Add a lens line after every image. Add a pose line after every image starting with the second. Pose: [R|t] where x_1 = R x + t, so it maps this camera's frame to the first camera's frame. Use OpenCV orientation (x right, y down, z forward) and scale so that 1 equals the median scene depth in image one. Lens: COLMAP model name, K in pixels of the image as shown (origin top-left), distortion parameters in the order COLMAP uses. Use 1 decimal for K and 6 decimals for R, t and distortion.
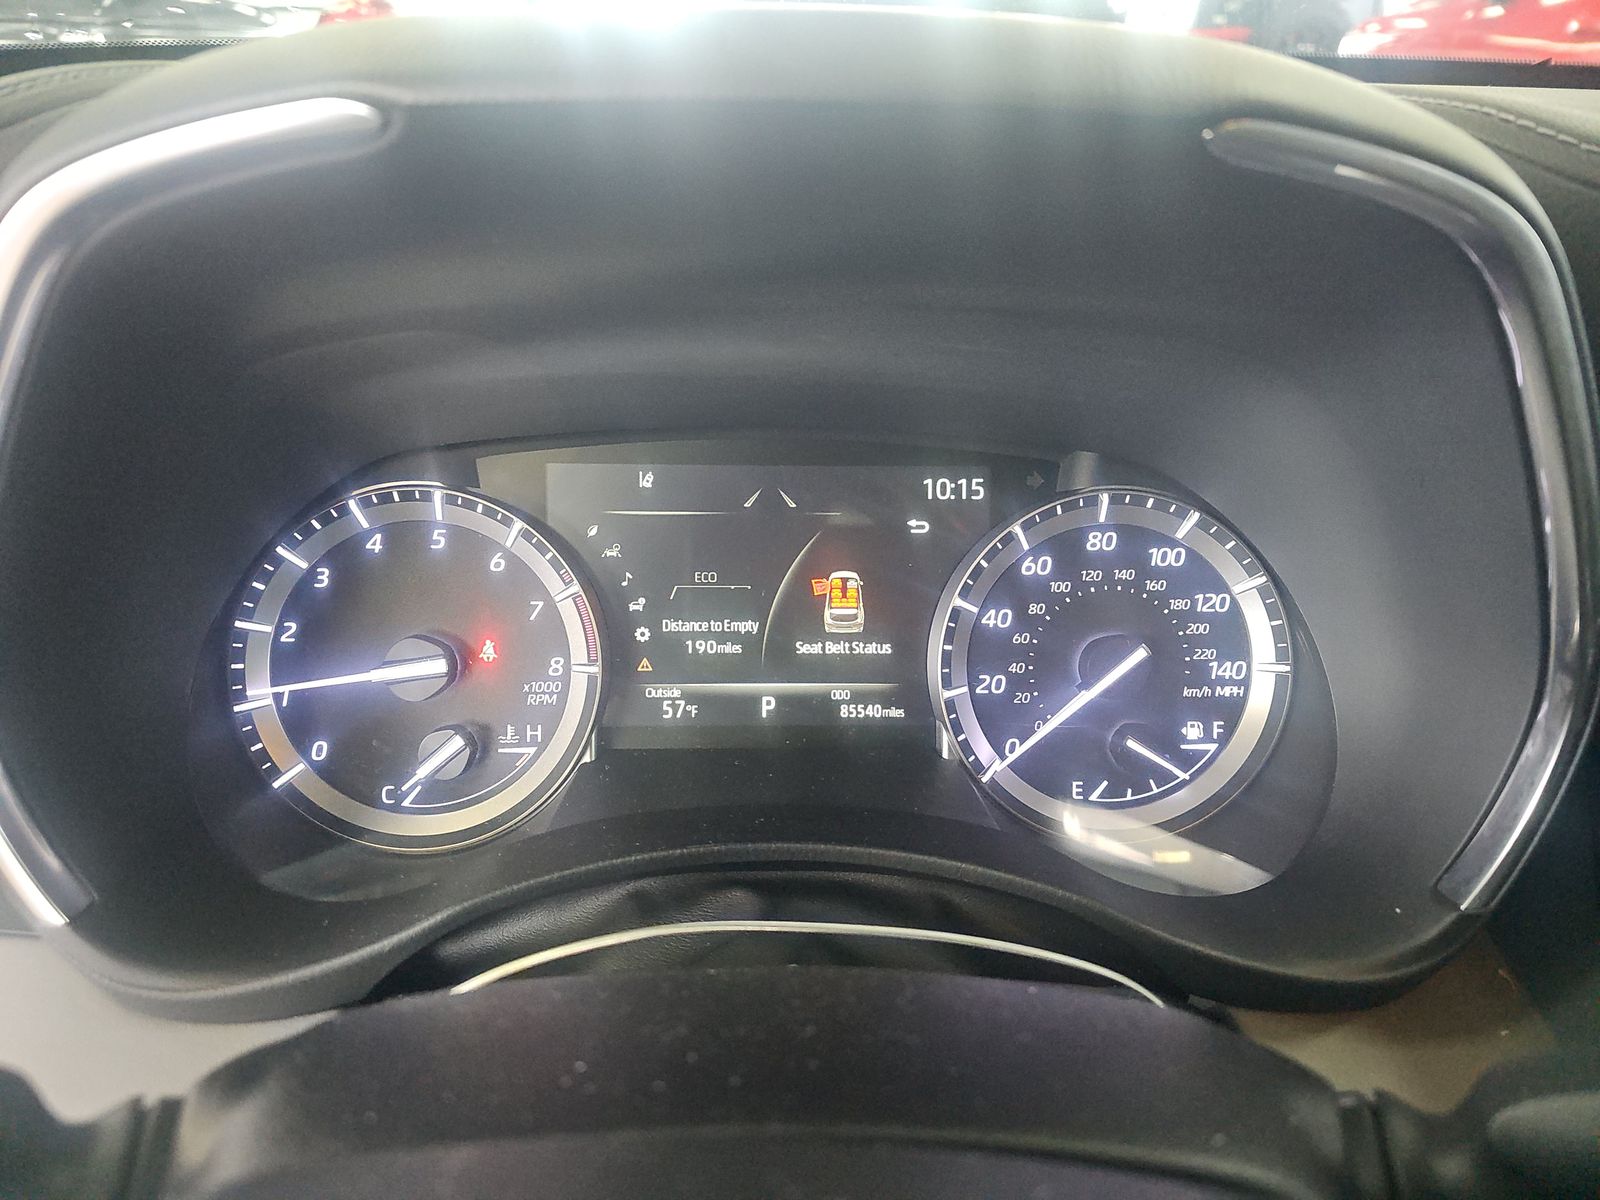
lens RADIAL K [[1062.3, 0, 801.1], [0, 1062.3, 593.6], [0, 0, 1]] dist [0.045202, -0.040287]
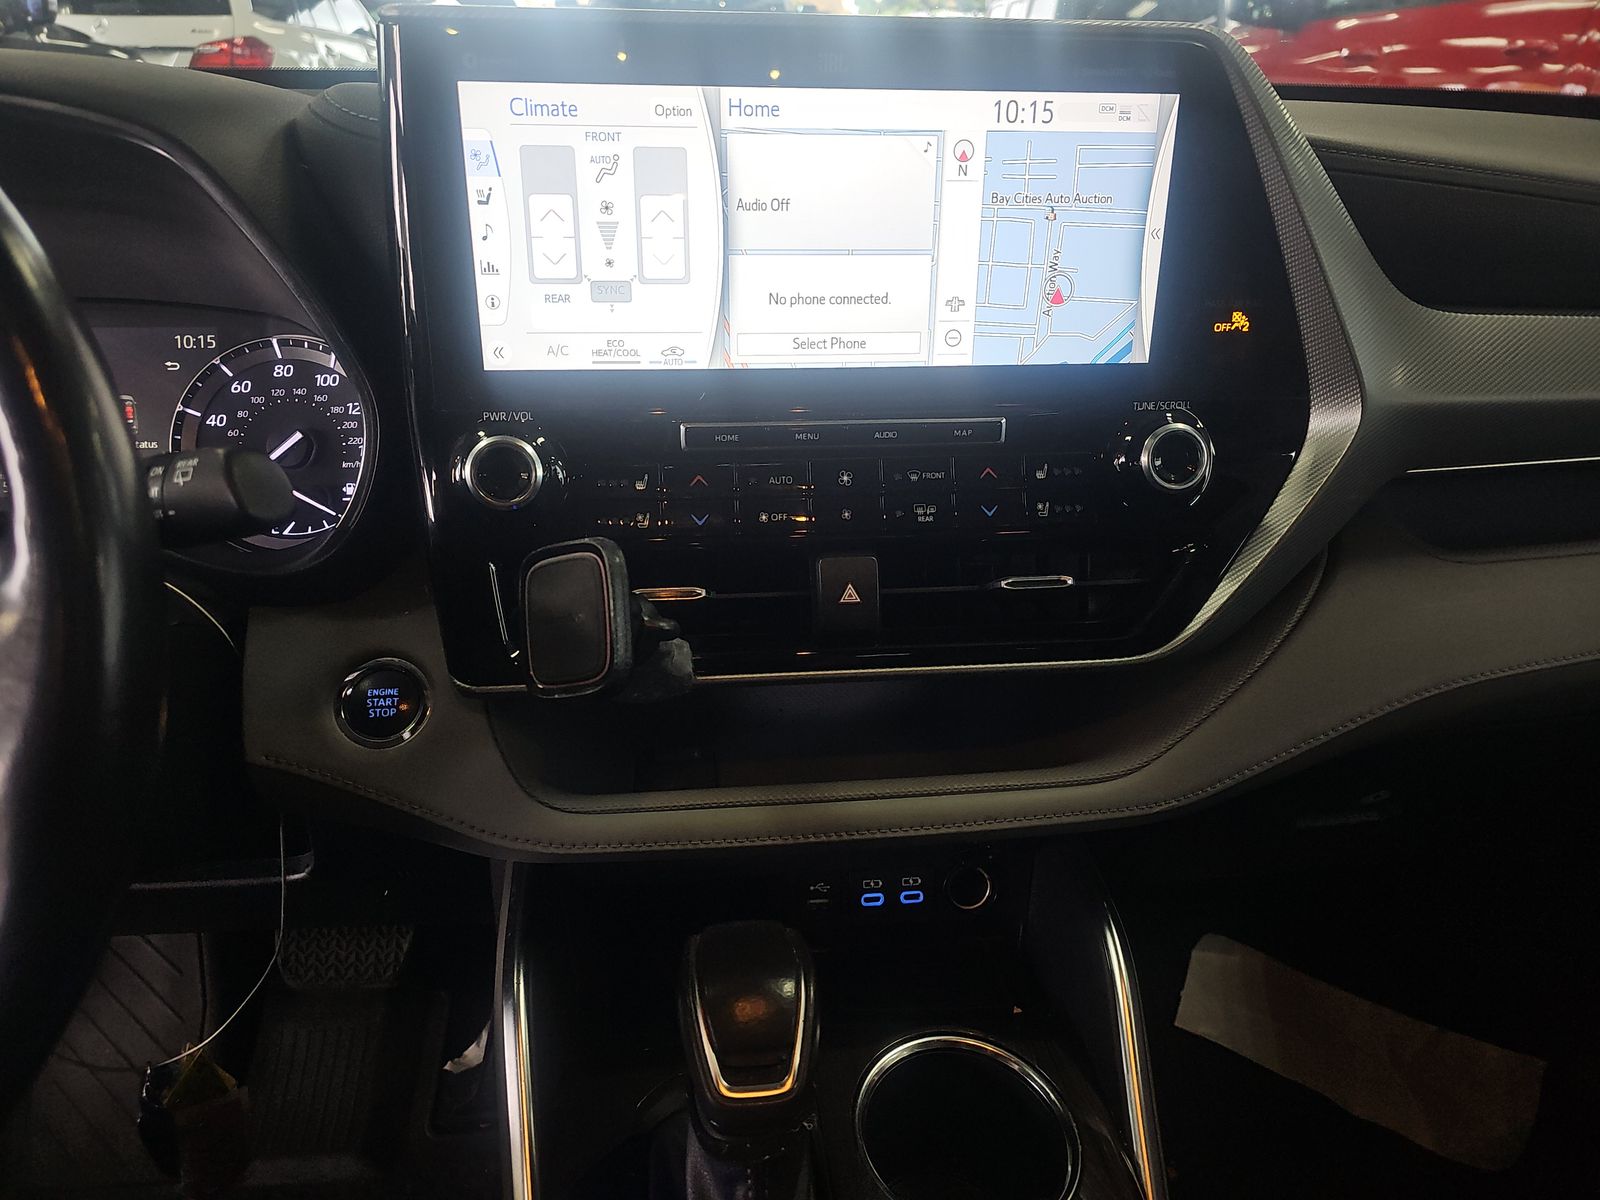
lens RADIAL K [[1062.3, 0, 796.4], [0, 1062.3, 604.1], [0, 0, 1]] dist [0.045202, -0.040287]
pose [[0.997710, -0.036204, 0.057131, 0.940992], [0.036979, 0.999237, -0.012577, 0.346903], [-0.056633, 0.014661, 0.998287, -0.634379]]
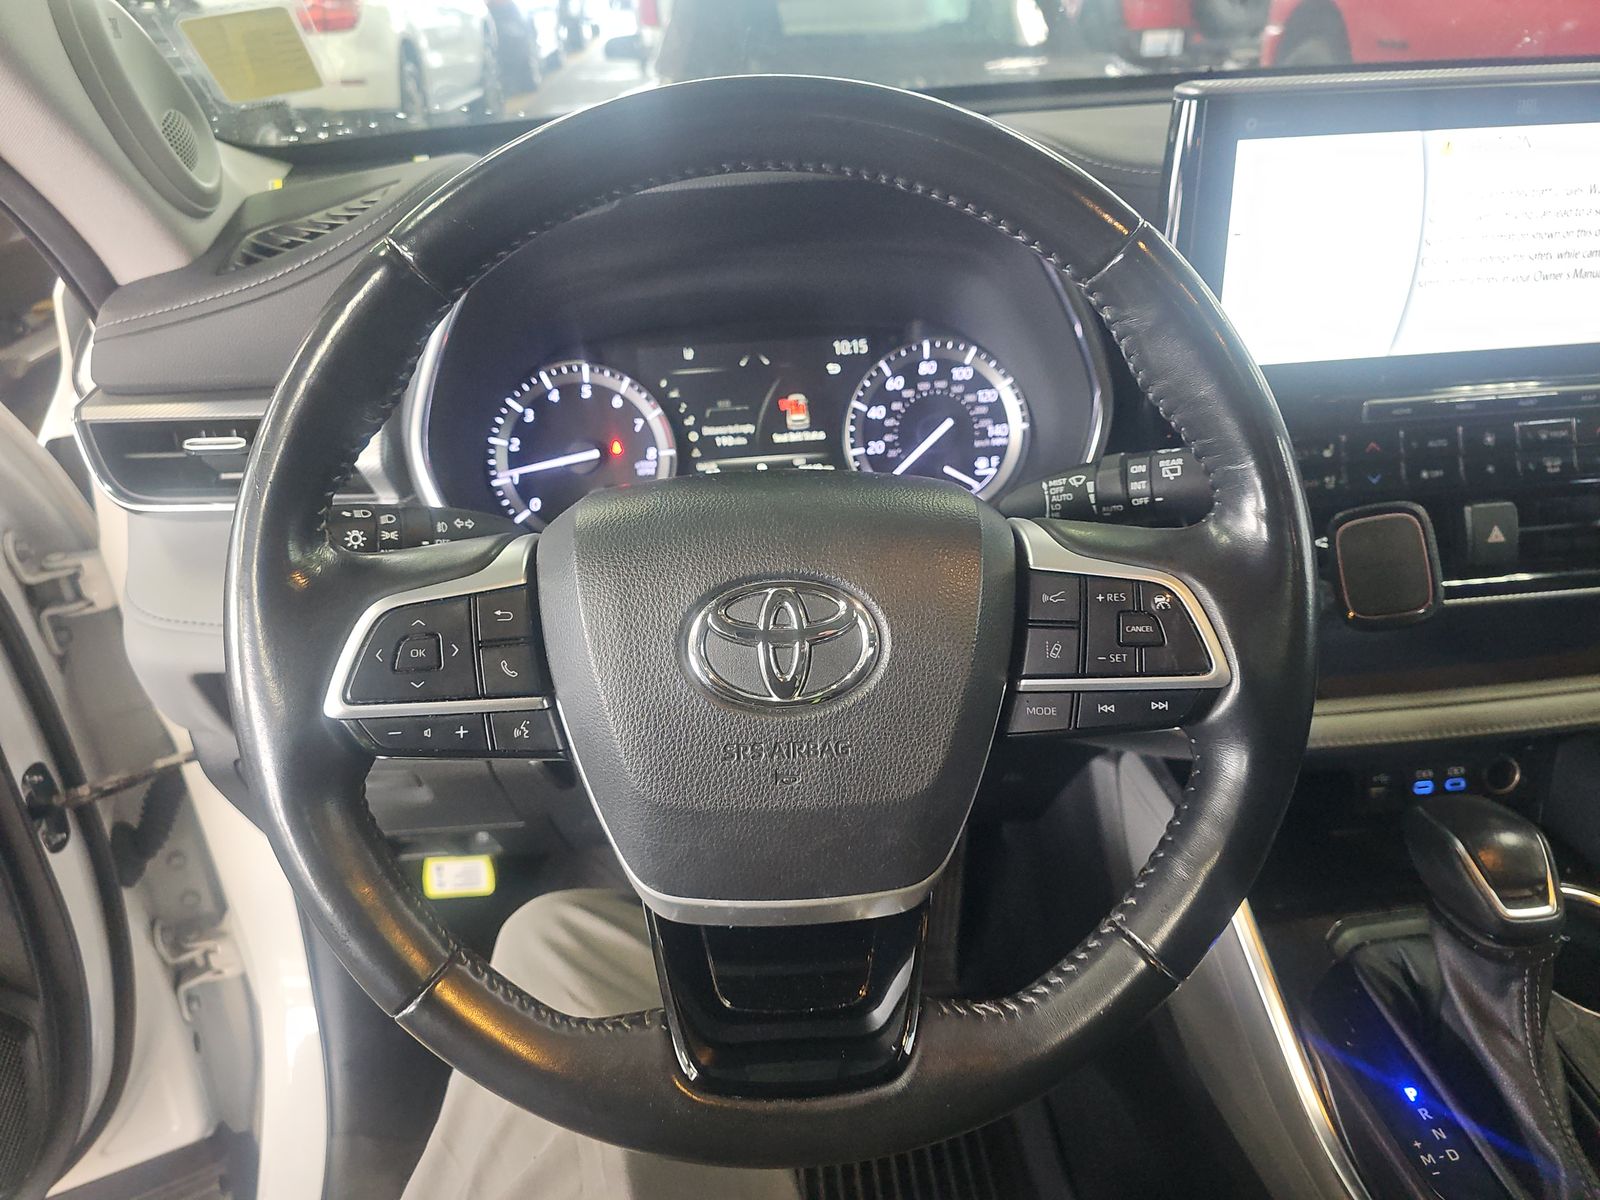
lens RADIAL K [[1062.3, 0, 796.5], [0, 1062.3, 597.5], [0, 0, 1]] dist [0.045202, -0.040287]
pose [[0.996864, -0.078301, 0.011430, -0.009268], [0.077720, 0.995979, 0.044565, 0.260109], [-0.014873, -0.043537, 0.998941, -0.938942]]
